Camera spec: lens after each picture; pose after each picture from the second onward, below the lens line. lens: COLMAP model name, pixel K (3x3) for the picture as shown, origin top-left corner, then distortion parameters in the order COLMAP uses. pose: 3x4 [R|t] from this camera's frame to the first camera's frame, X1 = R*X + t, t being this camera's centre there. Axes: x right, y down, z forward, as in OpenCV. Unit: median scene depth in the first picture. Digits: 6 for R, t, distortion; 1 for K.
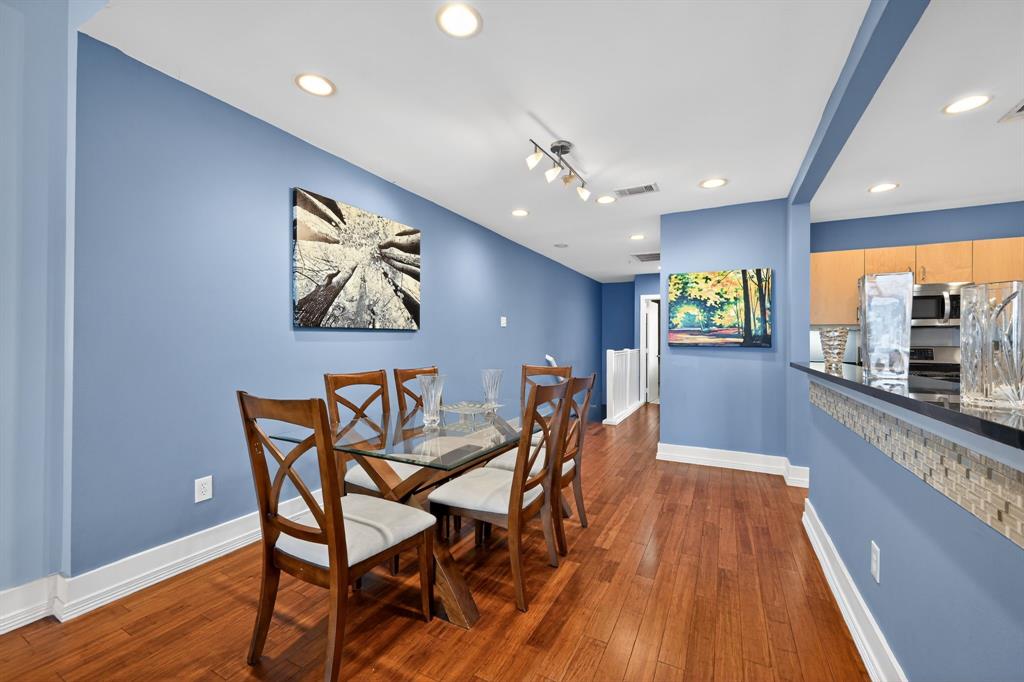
lens RADIAL K [[411.0, 0, 512.0], [0, 411.0, 341.0], [0, 0, 1]] dist [0.001187, 0.000023]
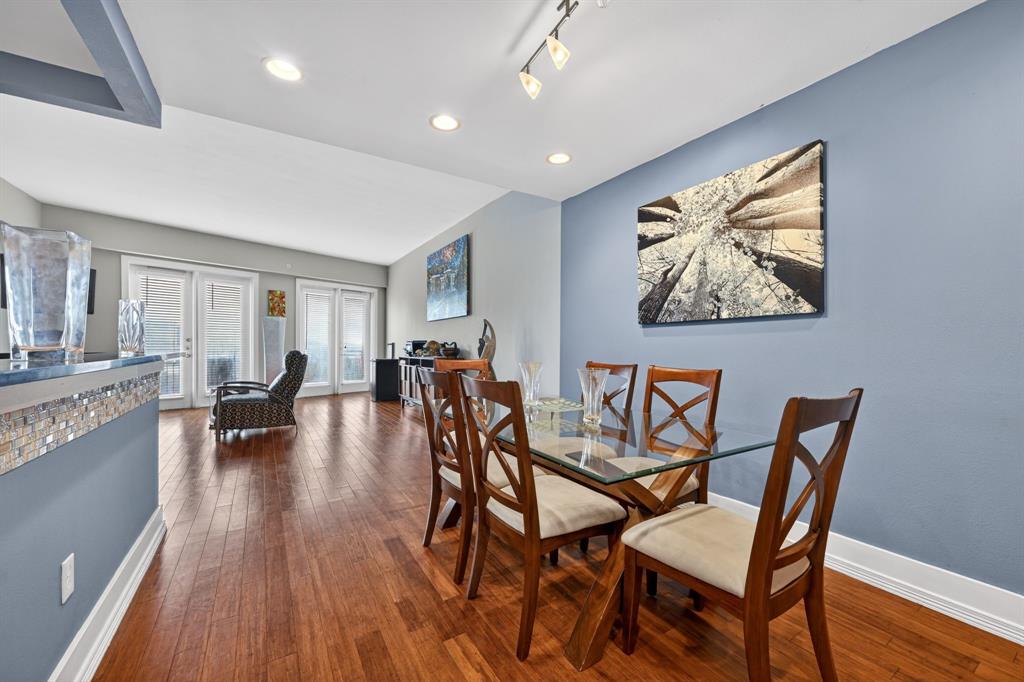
lens RADIAL K [[411.0, 0, 512.0], [0, 411.0, 341.0], [0, 0, 1]] dist [0.001187, 0.000023]
pose [[-0.516194, -0.017978, -0.856283, 0.576140], [-0.007259, 0.999836, -0.016616, 0.029717], [0.856441, -0.002361, -0.516239, 1.104892]]
